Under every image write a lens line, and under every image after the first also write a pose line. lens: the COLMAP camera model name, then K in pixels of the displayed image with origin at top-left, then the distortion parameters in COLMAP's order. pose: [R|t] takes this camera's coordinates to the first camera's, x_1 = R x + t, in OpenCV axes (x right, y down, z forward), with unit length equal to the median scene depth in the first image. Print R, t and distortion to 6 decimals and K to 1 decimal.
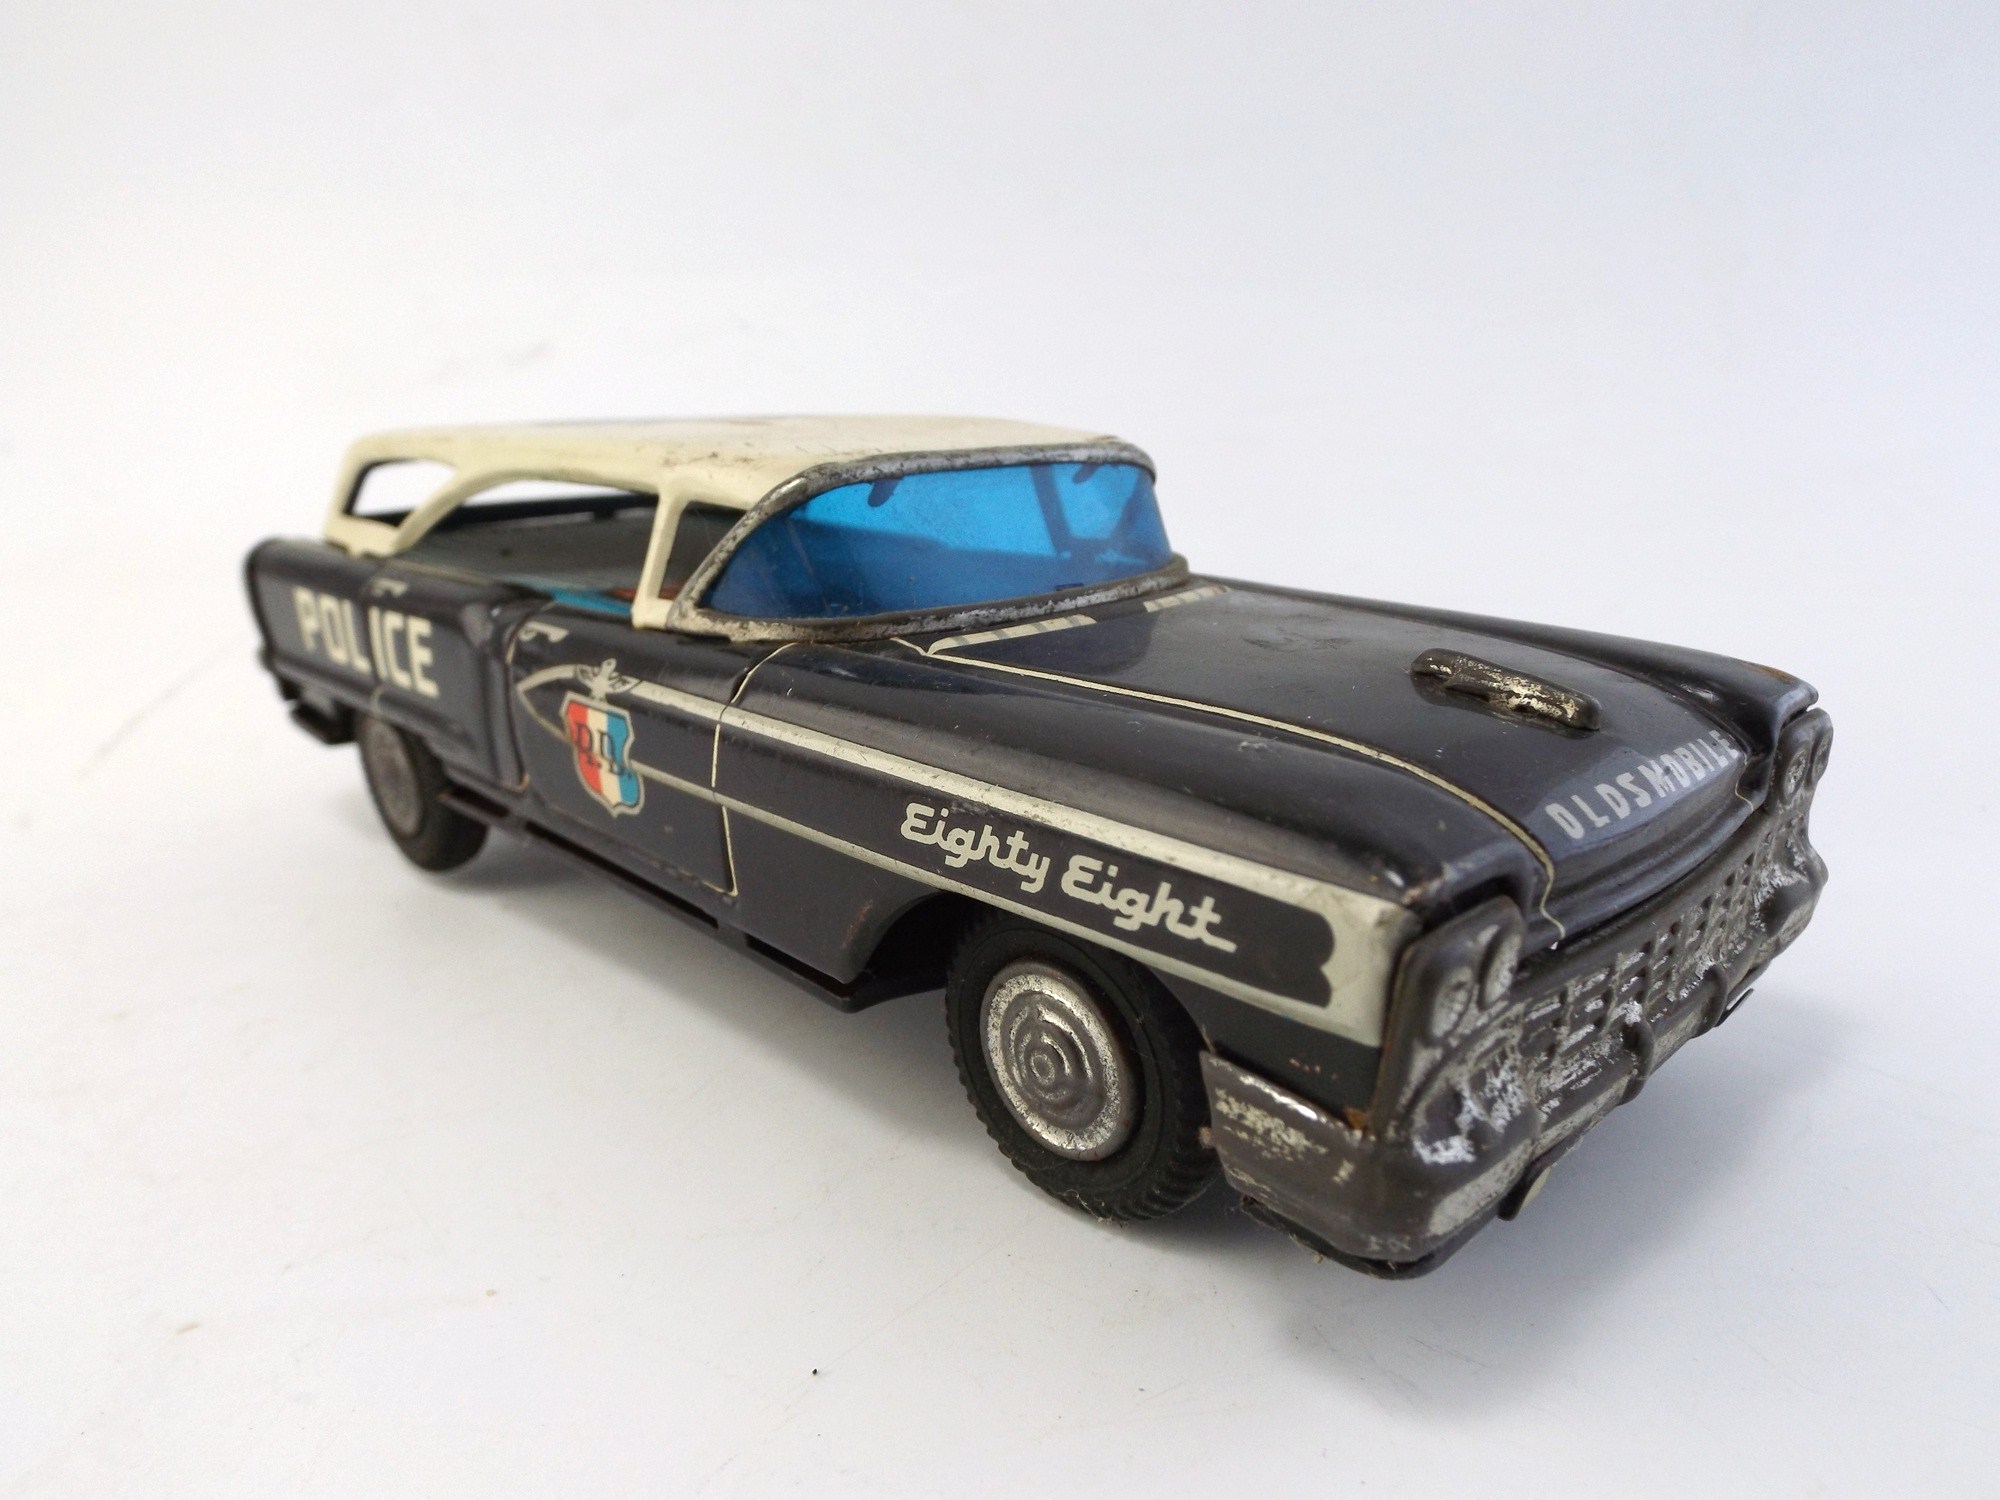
lens RADIAL K [[1431.4, 0, 1032.1], [0, 1431.4, 742.3], [0, 0, 1]] dist [0.021219, 0.000061]
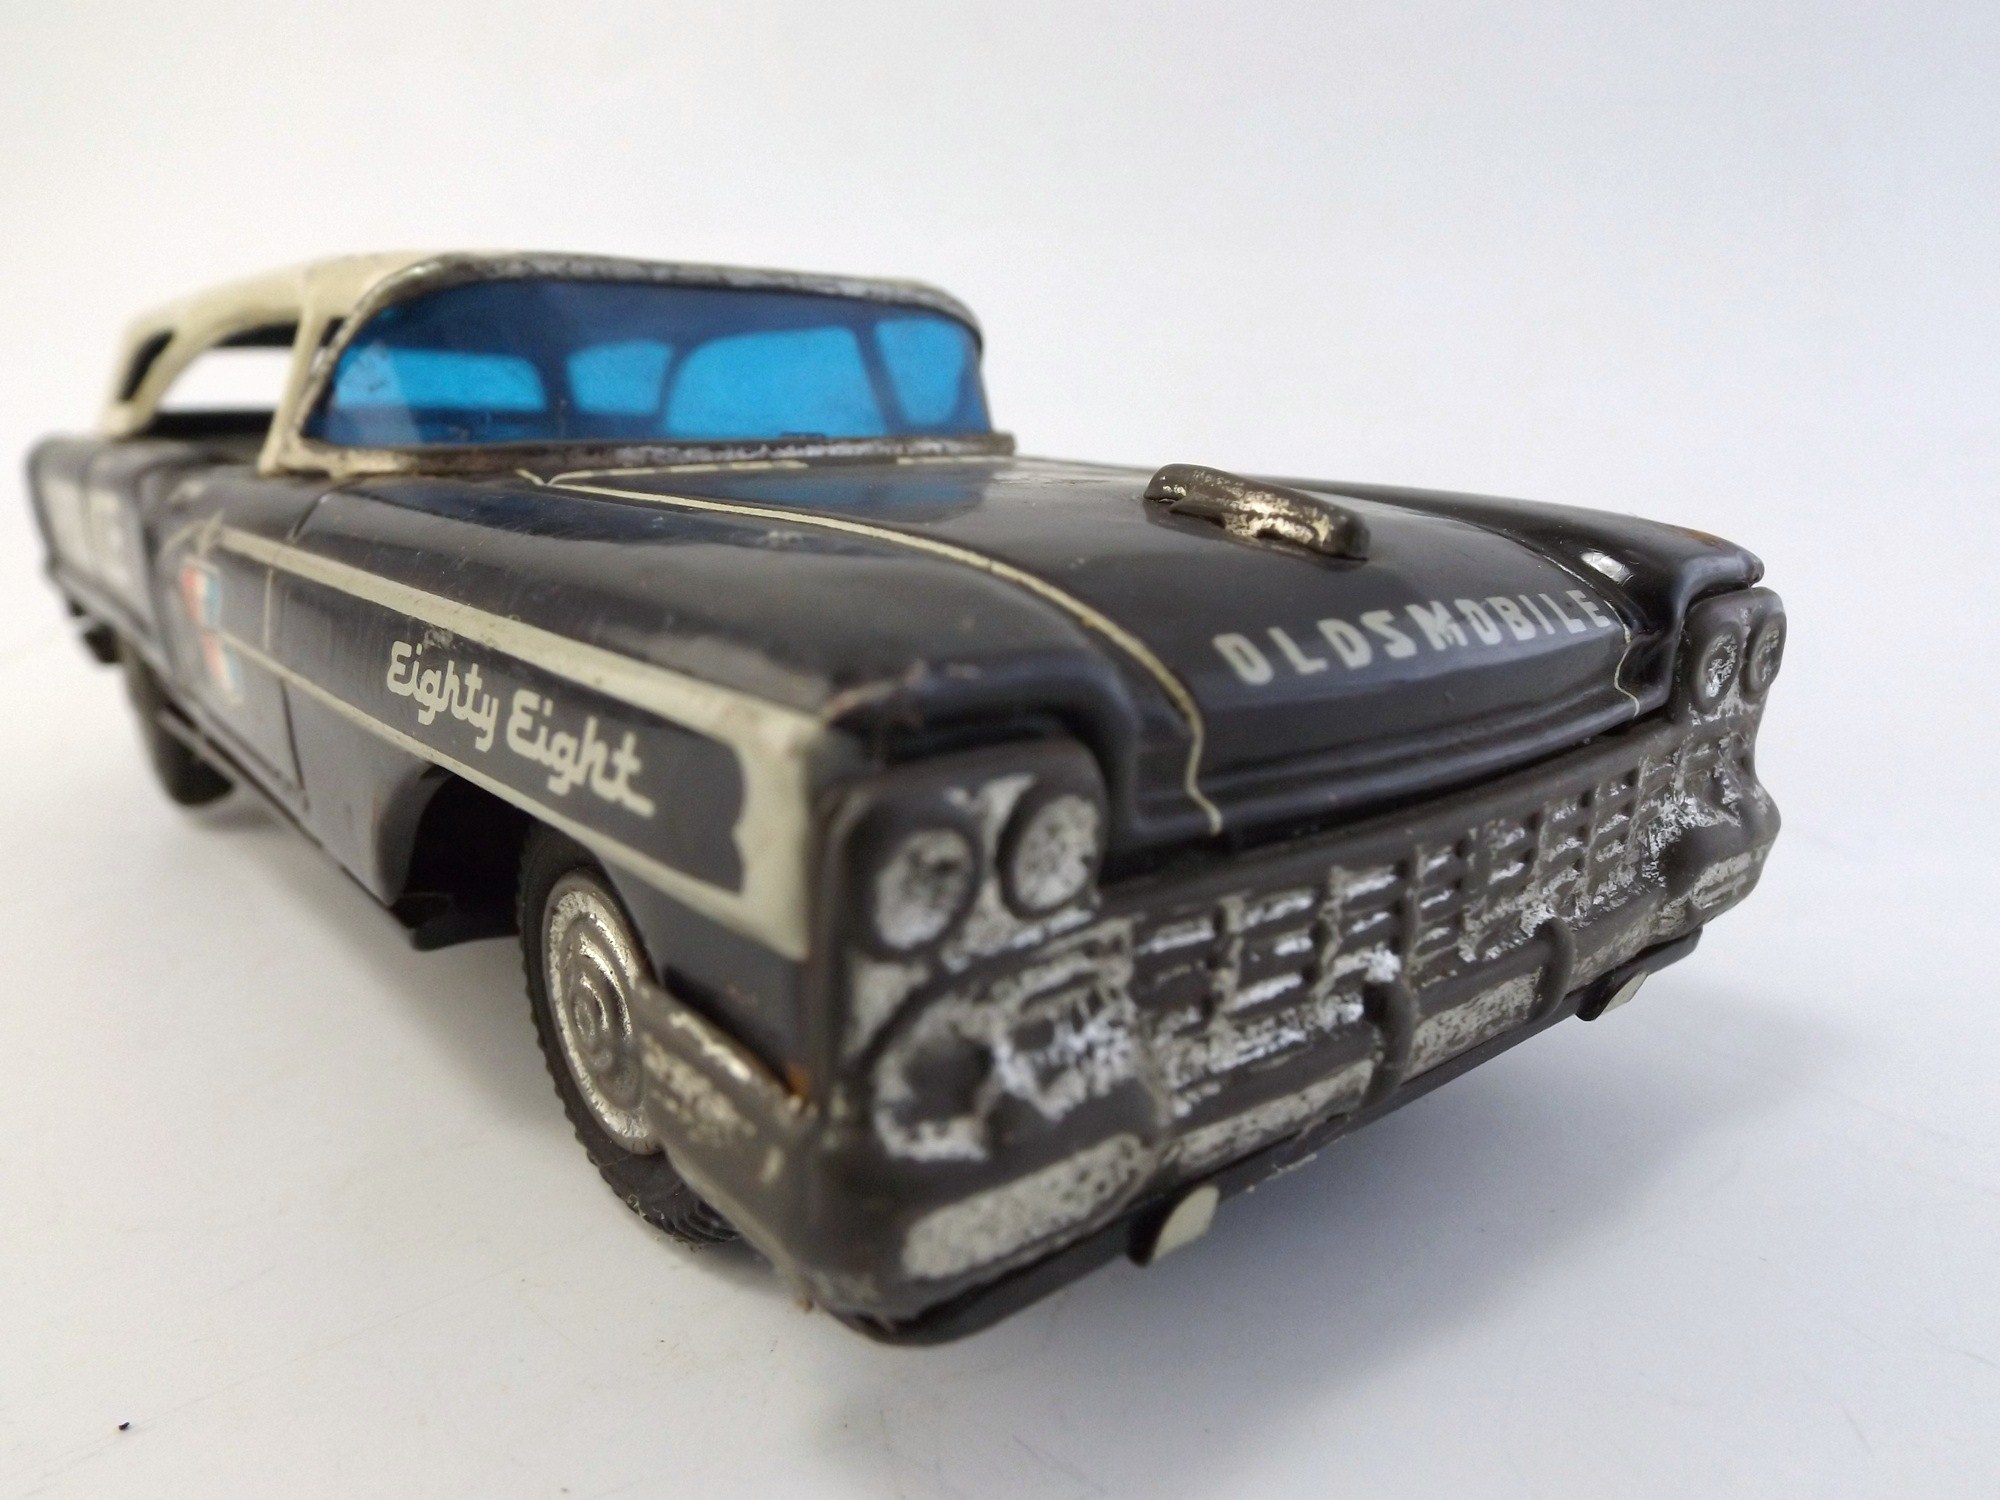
lens RADIAL K [[1431.4, 0, 1032.1], [0, 1431.4, 742.3], [0, 0, 1]] dist [0.021219, 0.000061]
pose [[0.995111, 0.027854, -0.094749, 0.339720], [-0.030835, 0.999070, -0.030149, 0.116560], [0.093821, 0.032924, 0.995045, 0.341738]]
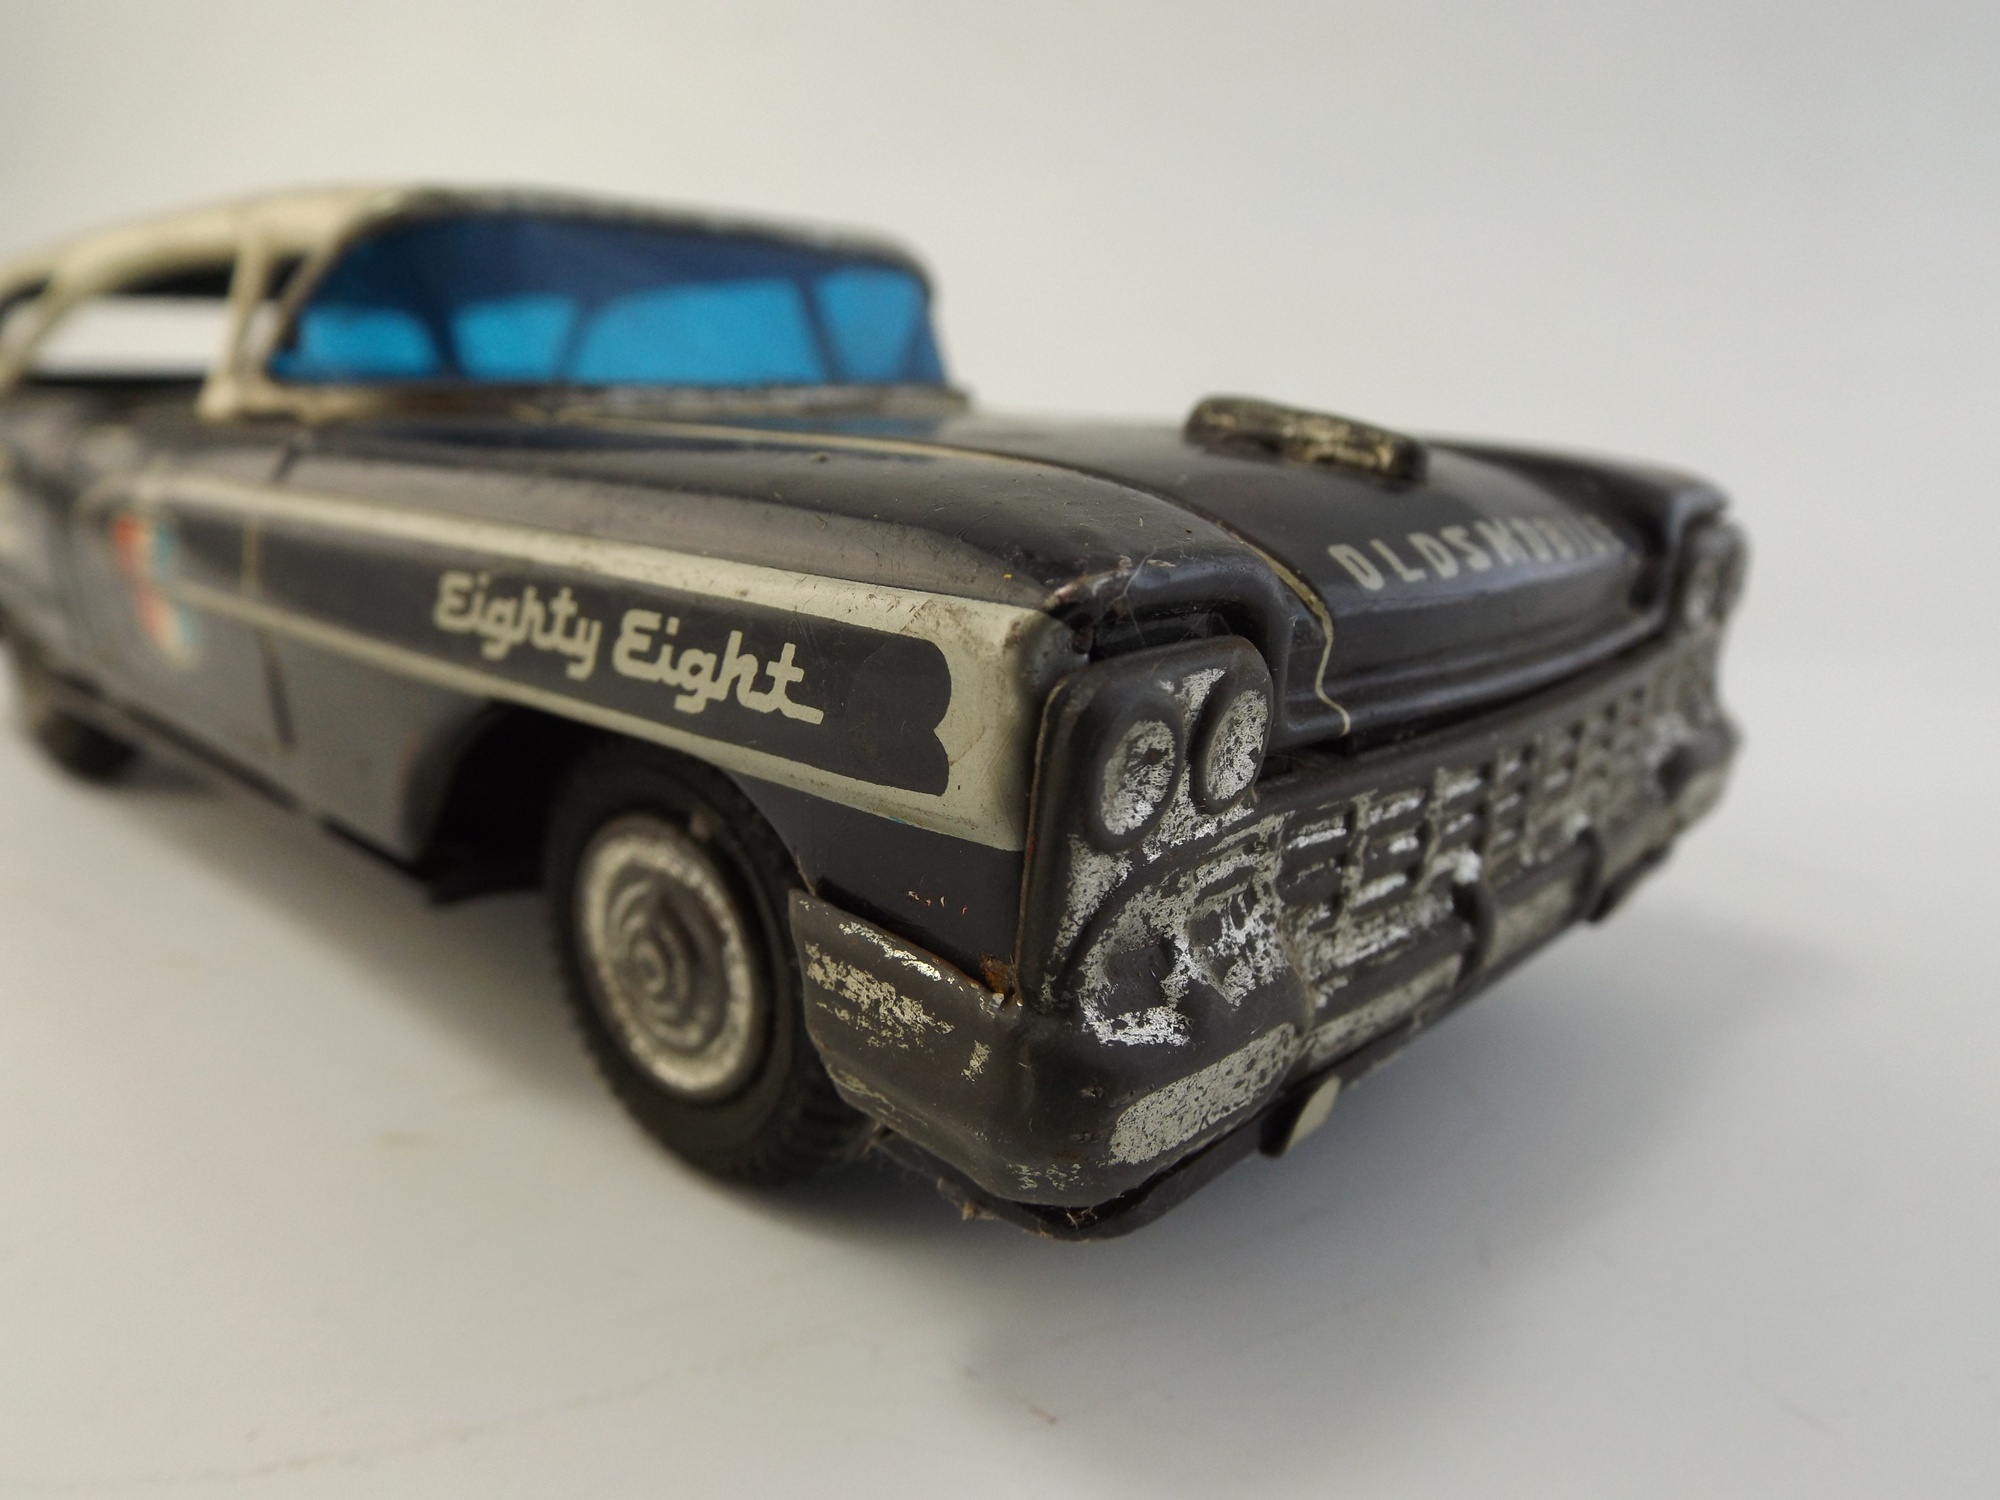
lens RADIAL K [[1418.4, 0, 1000.0], [0, 1418.4, 750.0], [0, 0, 1]] dist [0.045711, -0.062382]
pose [[0.999806, 0.003680, 0.019346, 0.190485], [-0.003315, 0.999816, -0.018885, 0.155343], [-0.019412, 0.018817, 0.999634, 0.333325]]
